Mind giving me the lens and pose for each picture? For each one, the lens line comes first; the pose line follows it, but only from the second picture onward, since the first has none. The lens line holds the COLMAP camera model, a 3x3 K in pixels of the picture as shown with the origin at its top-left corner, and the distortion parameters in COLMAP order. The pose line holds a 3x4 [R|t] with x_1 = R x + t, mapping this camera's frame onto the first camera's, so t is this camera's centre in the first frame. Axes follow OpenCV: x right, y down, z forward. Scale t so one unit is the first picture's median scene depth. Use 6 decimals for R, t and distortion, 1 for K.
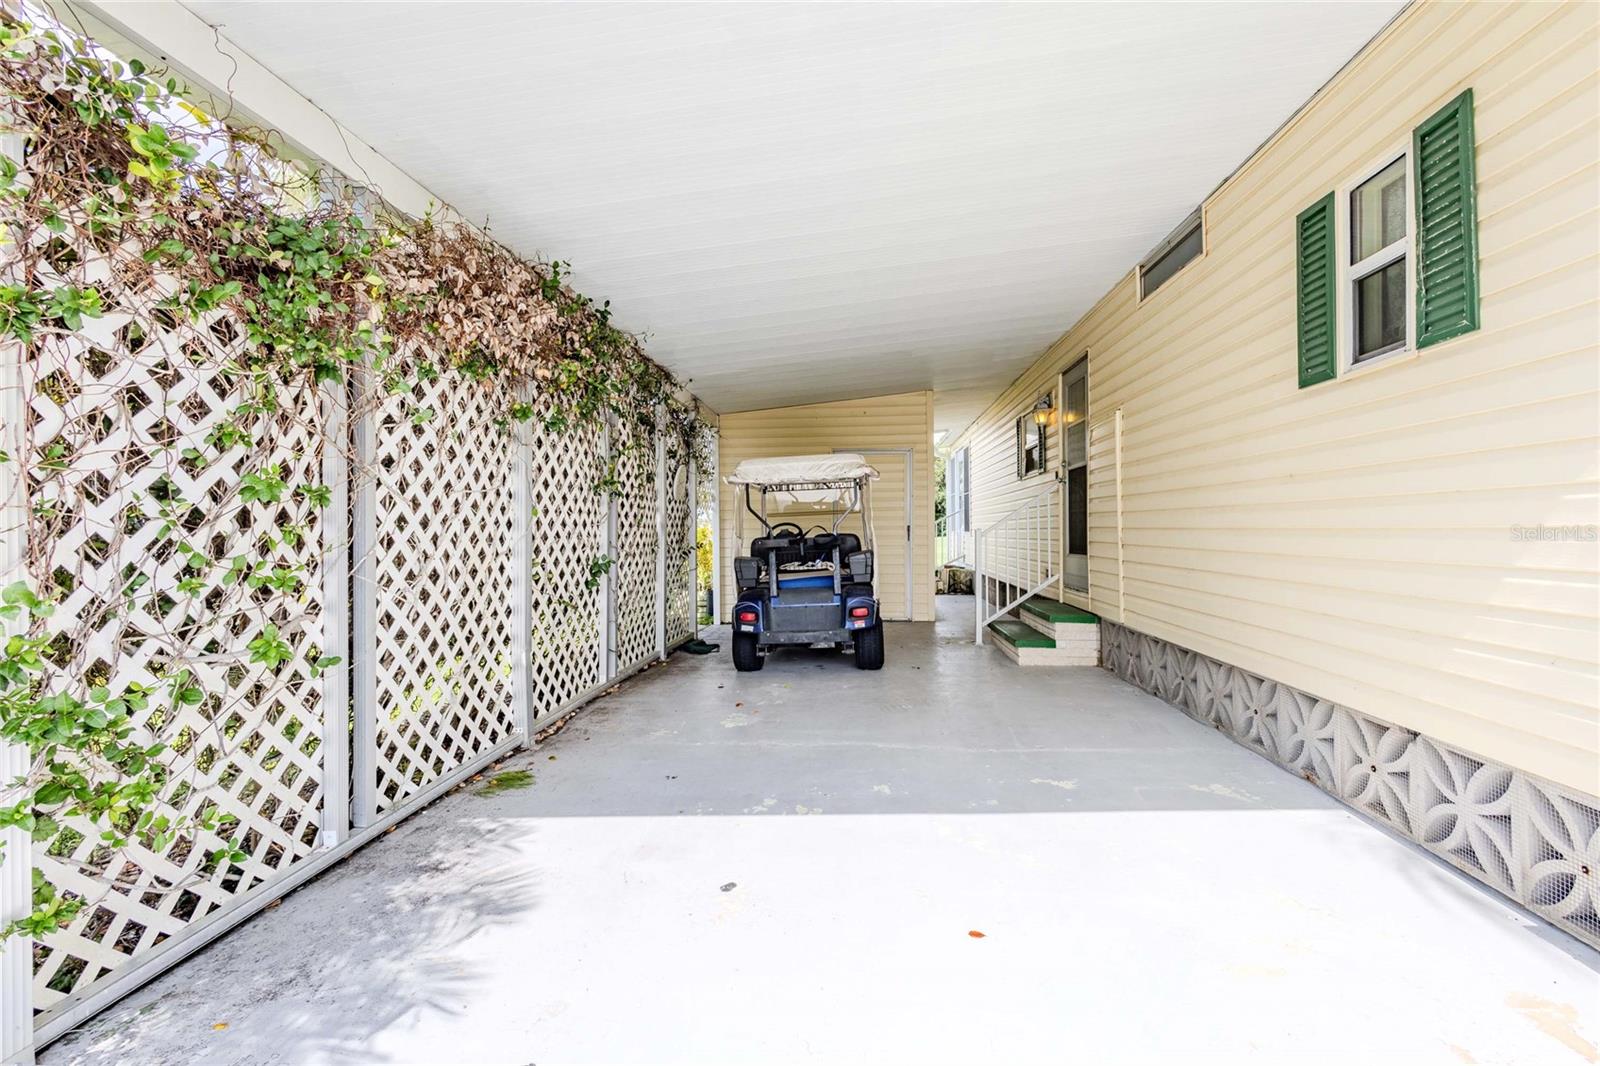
lens RADIAL K [[736.5, 0, 804.8], [0, 736.5, 529.7], [0, 0, 1]] dist [0.002241, 0.000156]
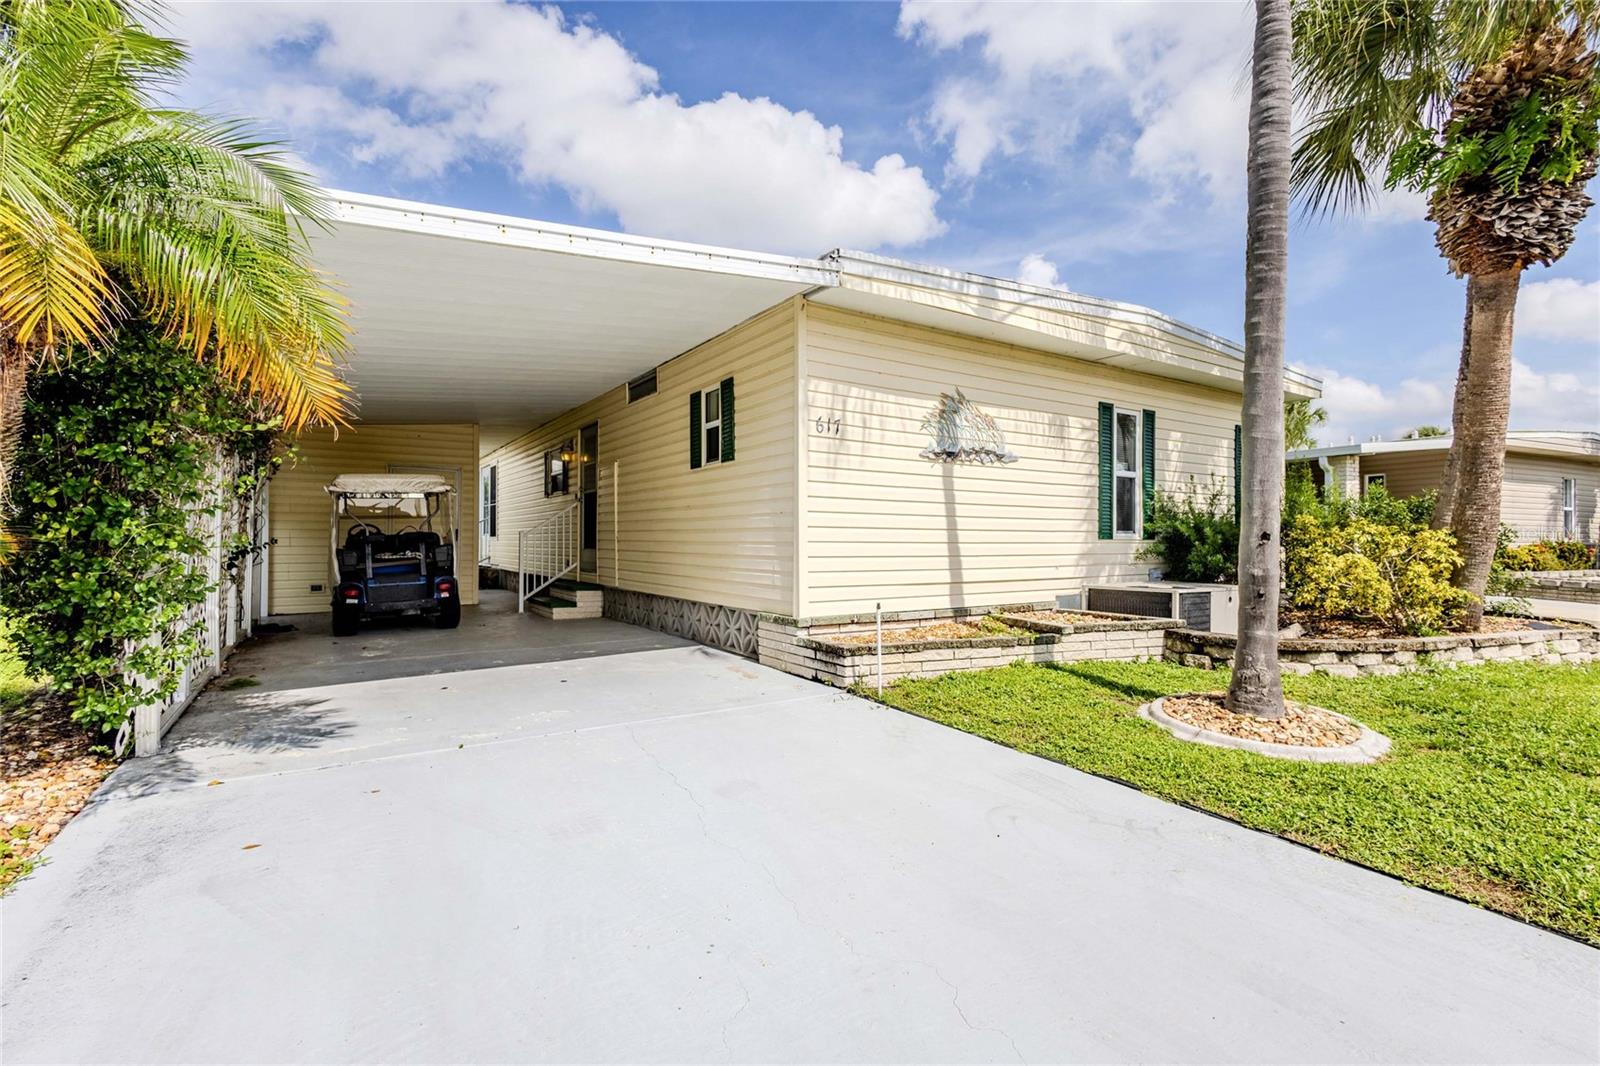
lens RADIAL K [[736.5, 0, 801.1], [0, 736.5, 536.8], [0, 0, 1]] dist [0.002241, 0.000156]
pose [[0.794537, 0.013667, 0.607062, -0.241214], [-0.009799, 0.999905, -0.009685, 0.021178], [-0.607136, 0.001746, 0.794596, -0.556160]]
